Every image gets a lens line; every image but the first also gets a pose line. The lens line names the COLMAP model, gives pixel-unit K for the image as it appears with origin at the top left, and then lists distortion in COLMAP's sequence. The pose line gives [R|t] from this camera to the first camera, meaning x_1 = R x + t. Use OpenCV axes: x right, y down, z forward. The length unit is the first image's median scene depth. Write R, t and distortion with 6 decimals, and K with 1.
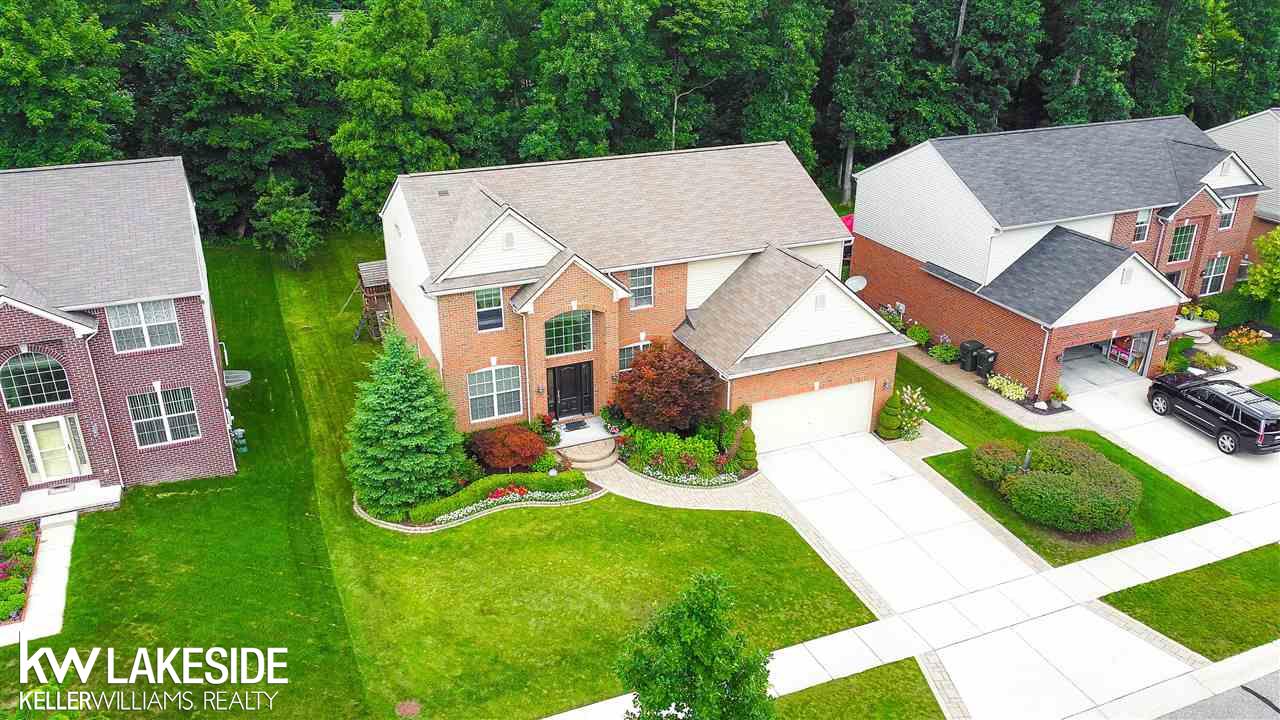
lens RADIAL K [[973.6, 0, 631.4], [0, 973.6, 360.3], [0, 0, 1]] dist [-0.003621, 0.003223]
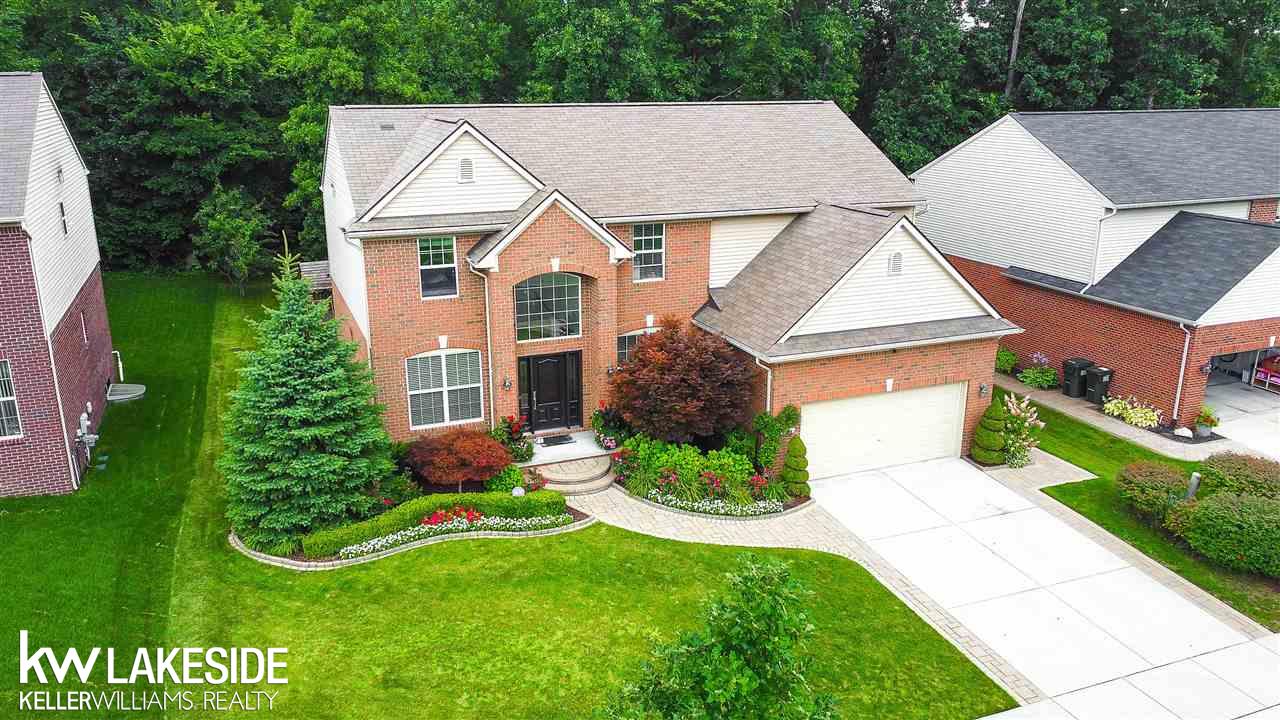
lens RADIAL K [[973.6, 0, 632.7], [0, 973.6, 361.1], [0, 0, 1]] dist [-0.003621, 0.003223]
pose [[0.999820, 0.006988, -0.017658, 0.012055], [-0.009137, 0.992150, -0.124718, 0.101140], [0.016648, 0.124857, 0.992035, 0.277427]]
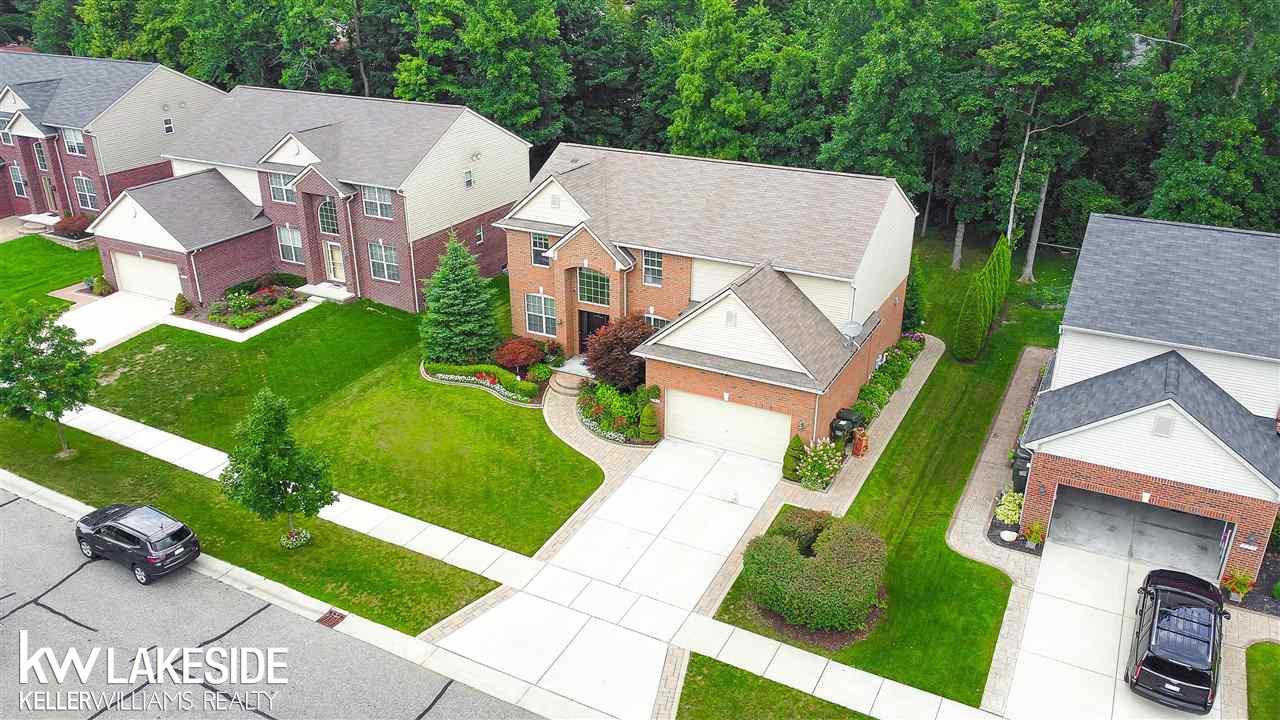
lens RADIAL K [[973.6, 0, 634.6], [0, 973.6, 360.4], [0, 0, 1]] dist [-0.003621, 0.003223]
pose [[0.628160, 0.313827, -0.711988, 0.873569], [-0.309633, 0.940301, 0.141284, -0.130092], [0.713822, 0.131706, 0.687831, 0.194693]]
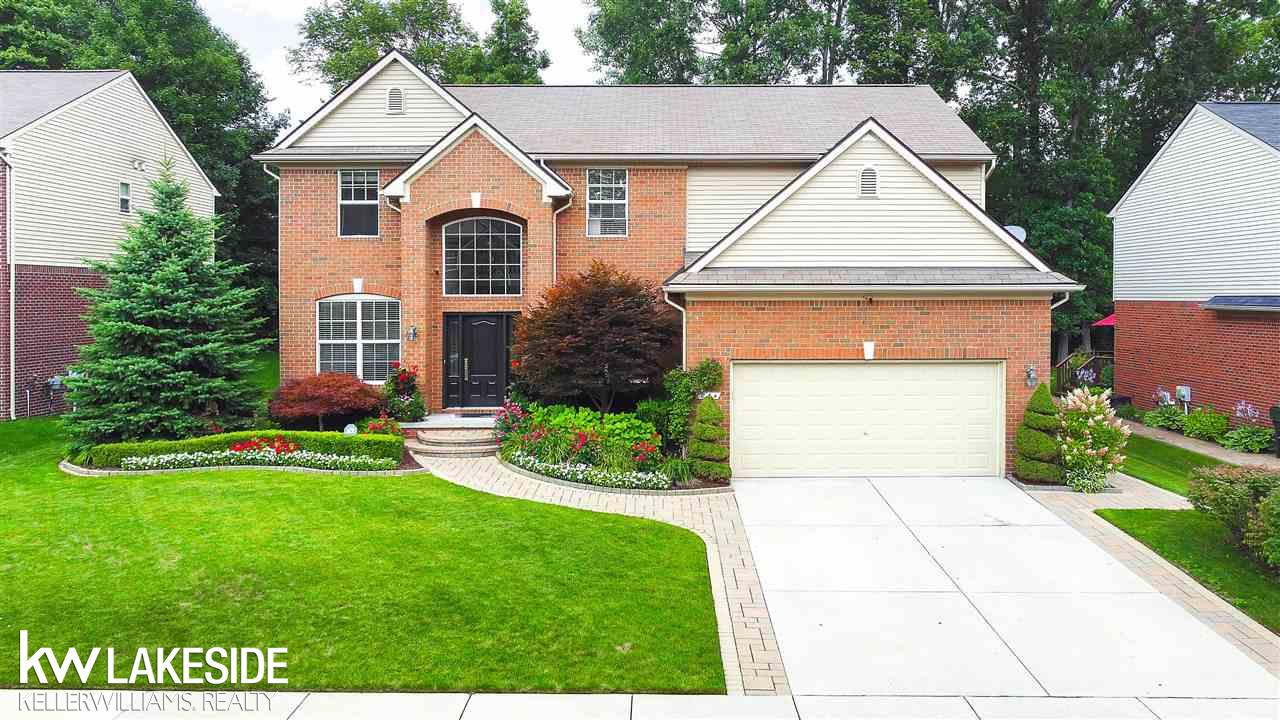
lens RADIAL K [[973.6, 0, 674.0], [0, 973.6, 308.4], [0, 0, 1]] dist [-0.003621, 0.003223]
pose [[0.924007, 0.003005, -0.382364, 0.294915], [-0.151430, 0.921088, -0.358700, 0.210767], [0.351113, 0.389343, 0.851547, 0.508649]]
